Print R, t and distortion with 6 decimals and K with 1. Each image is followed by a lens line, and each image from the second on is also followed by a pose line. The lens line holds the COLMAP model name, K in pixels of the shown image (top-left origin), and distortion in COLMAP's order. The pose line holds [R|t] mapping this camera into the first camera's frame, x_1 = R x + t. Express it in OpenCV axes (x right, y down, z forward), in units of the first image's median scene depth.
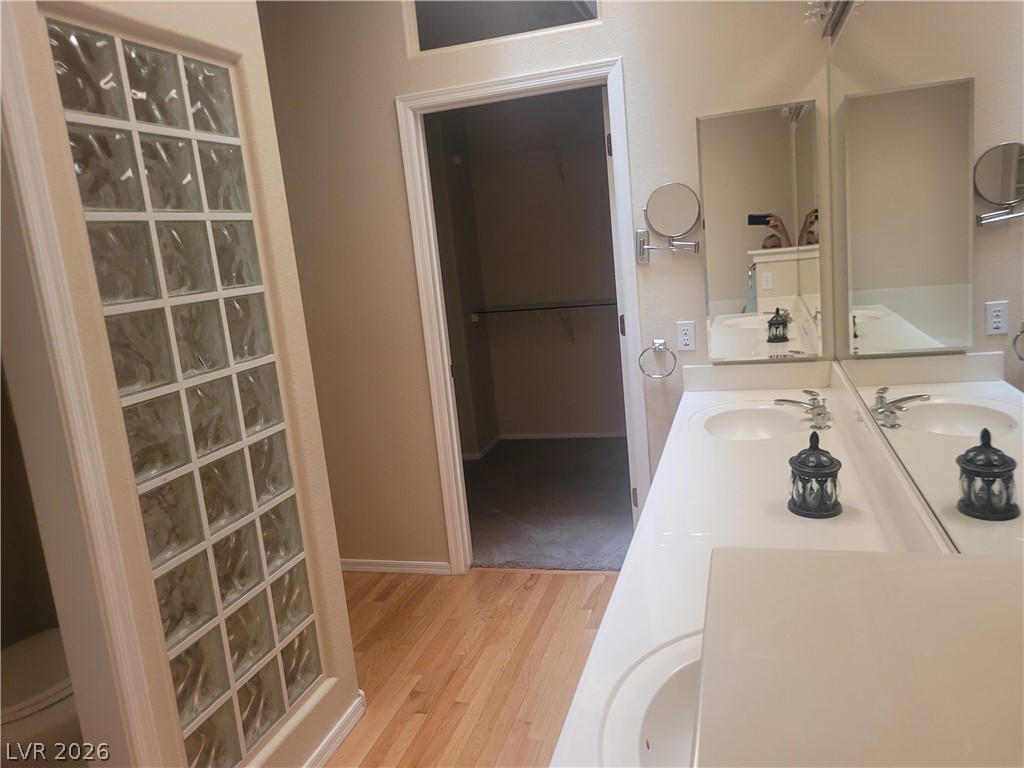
lens RADIAL K [[777.0, 0, 511.2], [0, 777.0, 375.0], [0, 0, 1]] dist [0.017068, -0.004976]
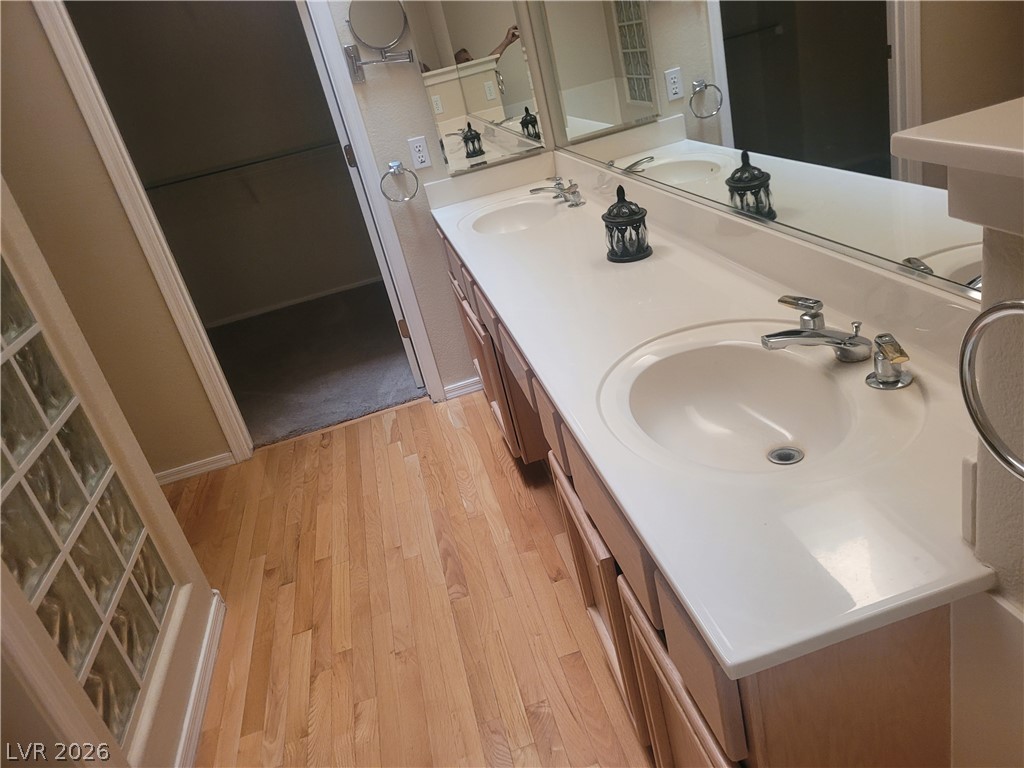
lens RADIAL K [[774.6, 0, 517.3], [0, 774.6, 385.0], [0, 0, 1]] dist [0.036654, -0.034582]
pose [[0.868579, -0.293463, 0.399311, -0.165871], [0.218181, 0.949957, 0.223558, 0.040491], [-0.444935, -0.107056, 0.889141, 0.033562]]
